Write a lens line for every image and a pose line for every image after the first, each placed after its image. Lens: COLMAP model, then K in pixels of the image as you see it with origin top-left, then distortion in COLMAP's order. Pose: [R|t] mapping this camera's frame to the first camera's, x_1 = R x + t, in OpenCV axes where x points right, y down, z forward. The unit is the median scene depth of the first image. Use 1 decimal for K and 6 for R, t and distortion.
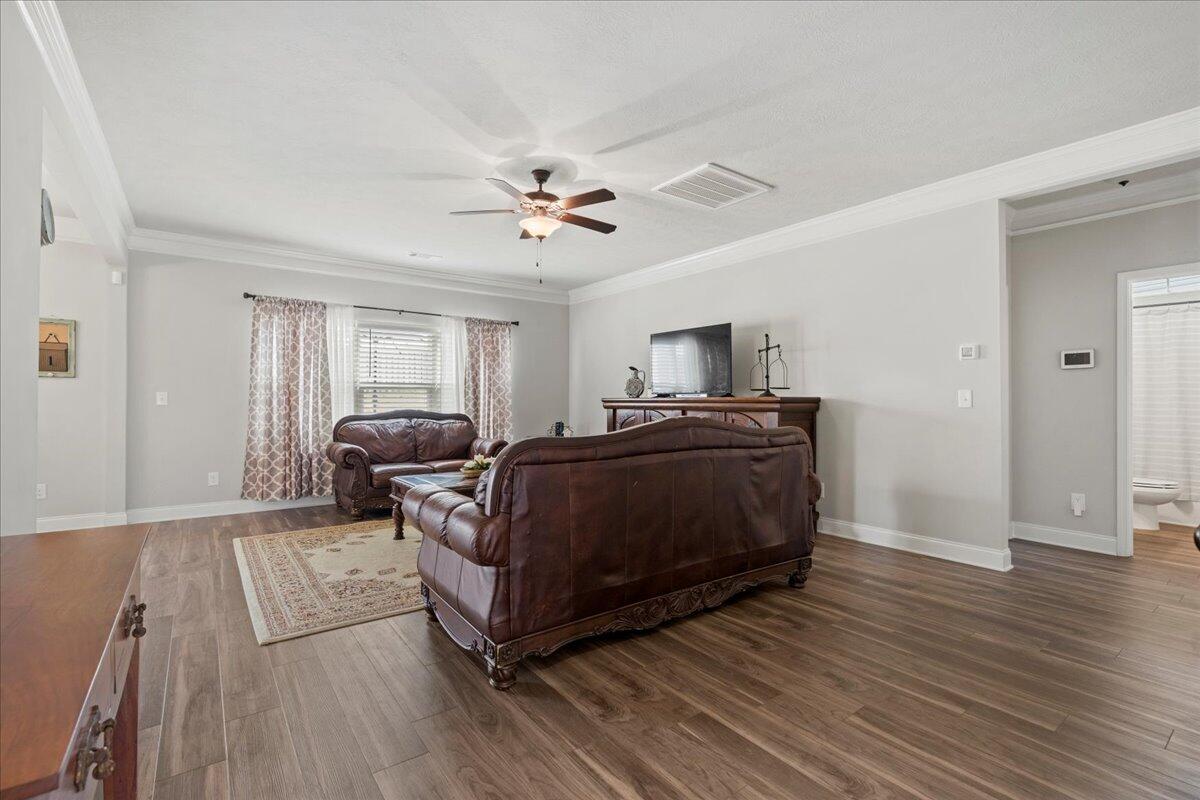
lens RADIAL K [[538.8, 0, 600.0], [0, 538.8, 400.0], [0, 0, 1]] dist [-0.003614, 0.000158]
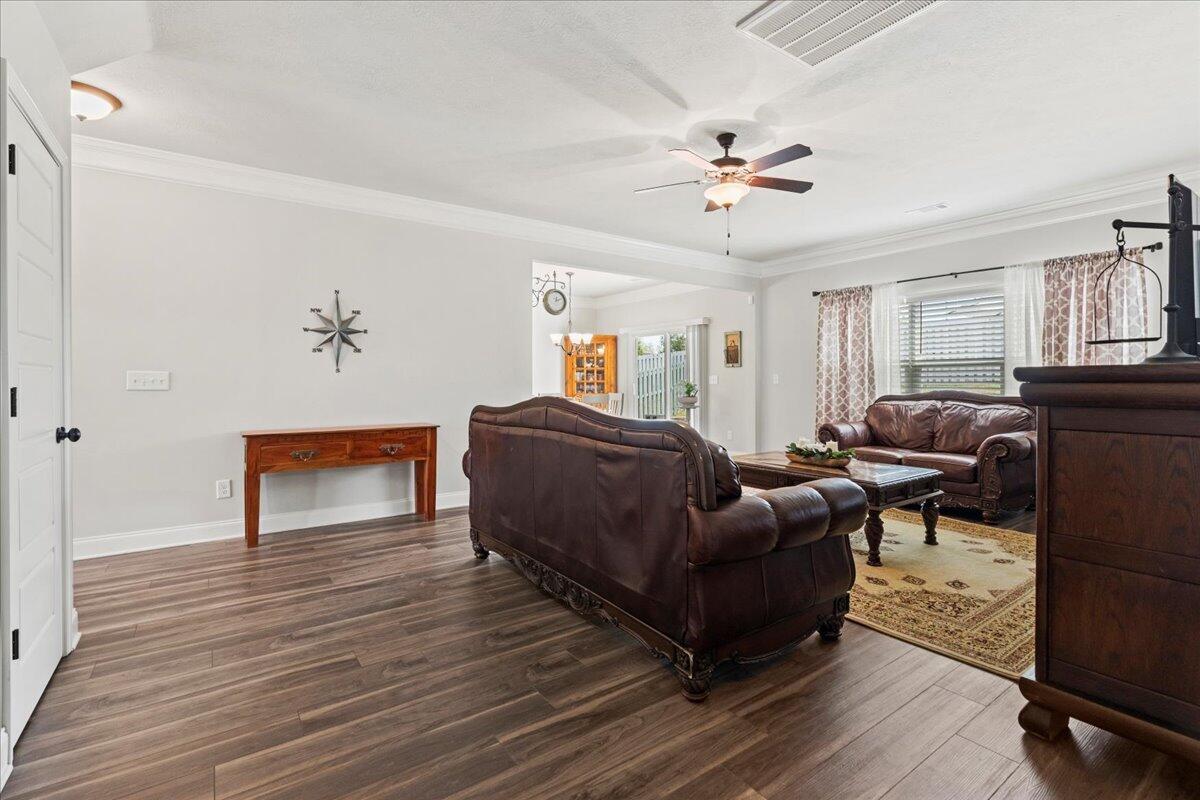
lens RADIAL K [[556.2, 0, 625.4], [0, 556.2, 382.0], [0, 0, 1]] dist [-0.004698, 0.000000]
pose [[0.004423, -0.000778, -0.999990, 0.858450], [0.005536, 0.999984, -0.000754, 0.004464], [0.999975, -0.005533, 0.004428, 0.818706]]
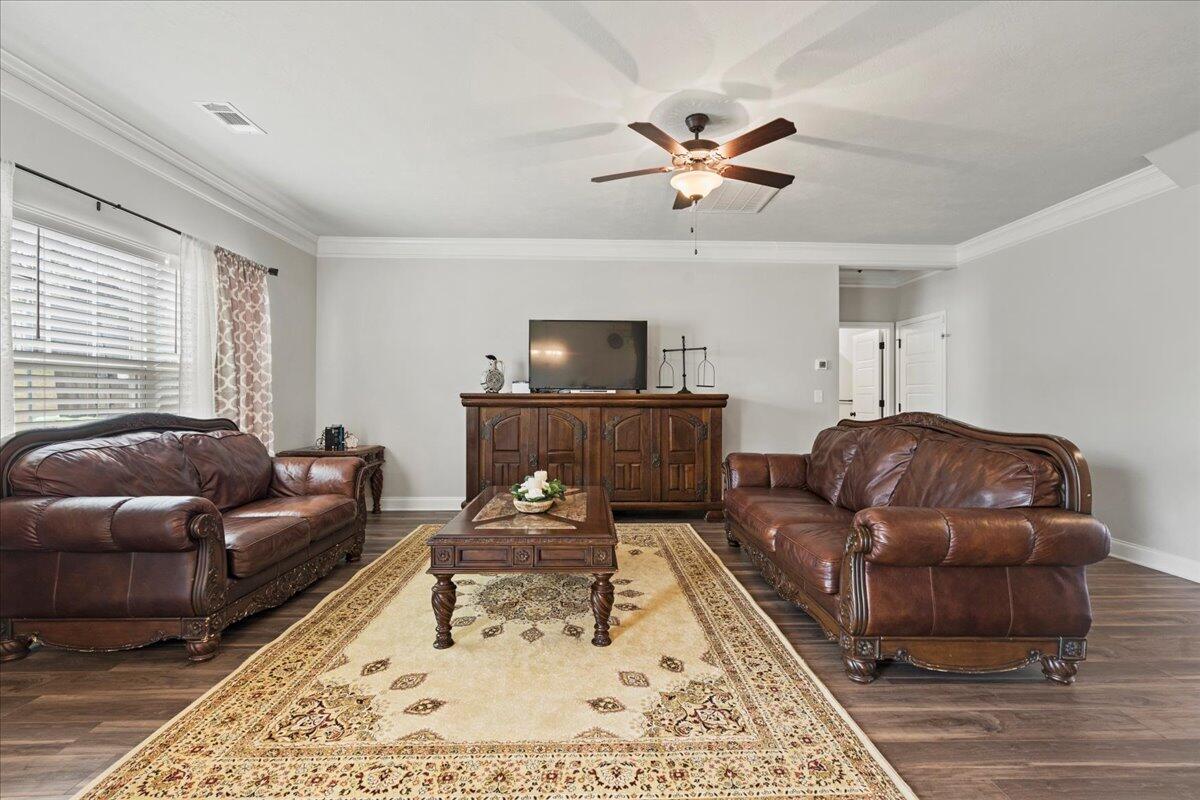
lens RADIAL K [[538.8, 0, 600.0], [0, 538.8, 400.0], [0, 0, 1]] dist [-0.003614, 0.000158]
pose [[0.578517, -0.003056, 0.815665, -0.861956], [-0.005657, 0.999954, 0.007758, -0.001153], [-0.815651, -0.009102, 0.578473, 0.644282]]
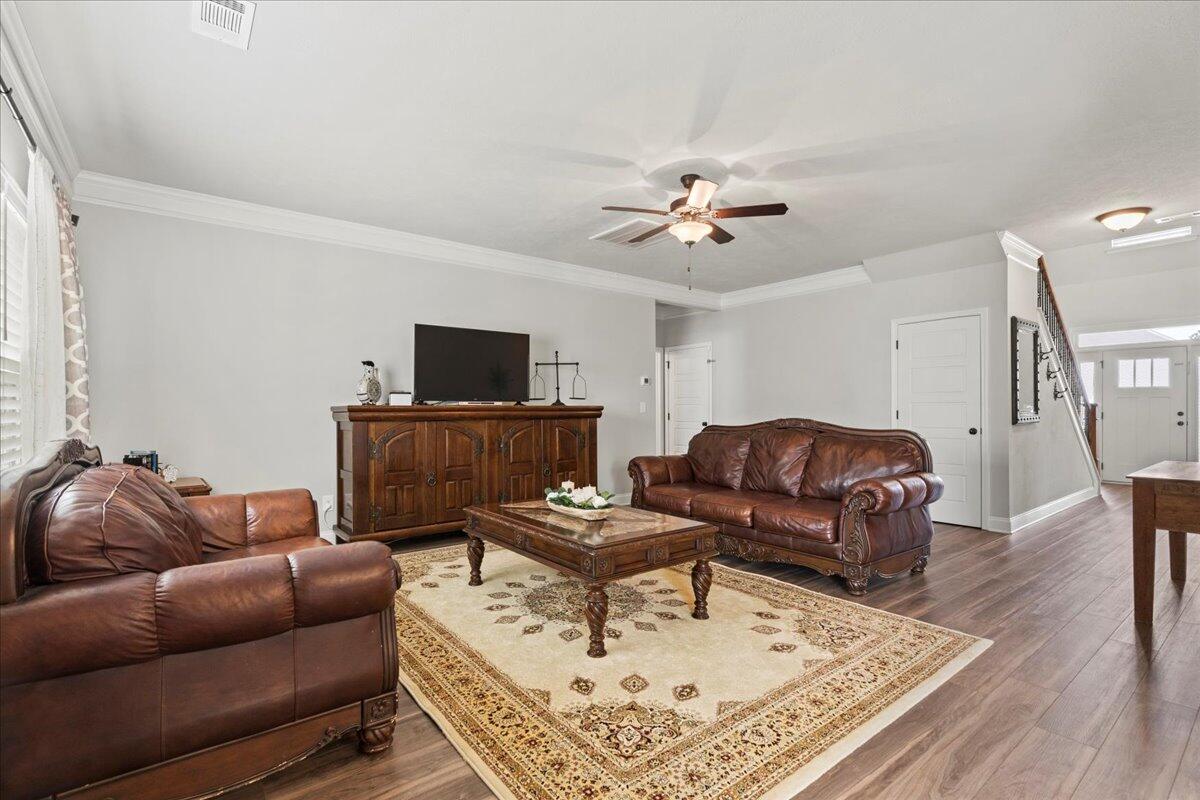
lens RADIAL K [[556.6, 0, 600.9], [0, 556.6, 409.8], [0, 0, 1]] dist [-0.001146, 0.000083]
pose [[-0.021062, -0.002635, 0.999775, -1.124878], [-0.000338, 0.999996, 0.002629, -0.000286], [-0.999778, -0.000283, -0.021063, 1.184666]]
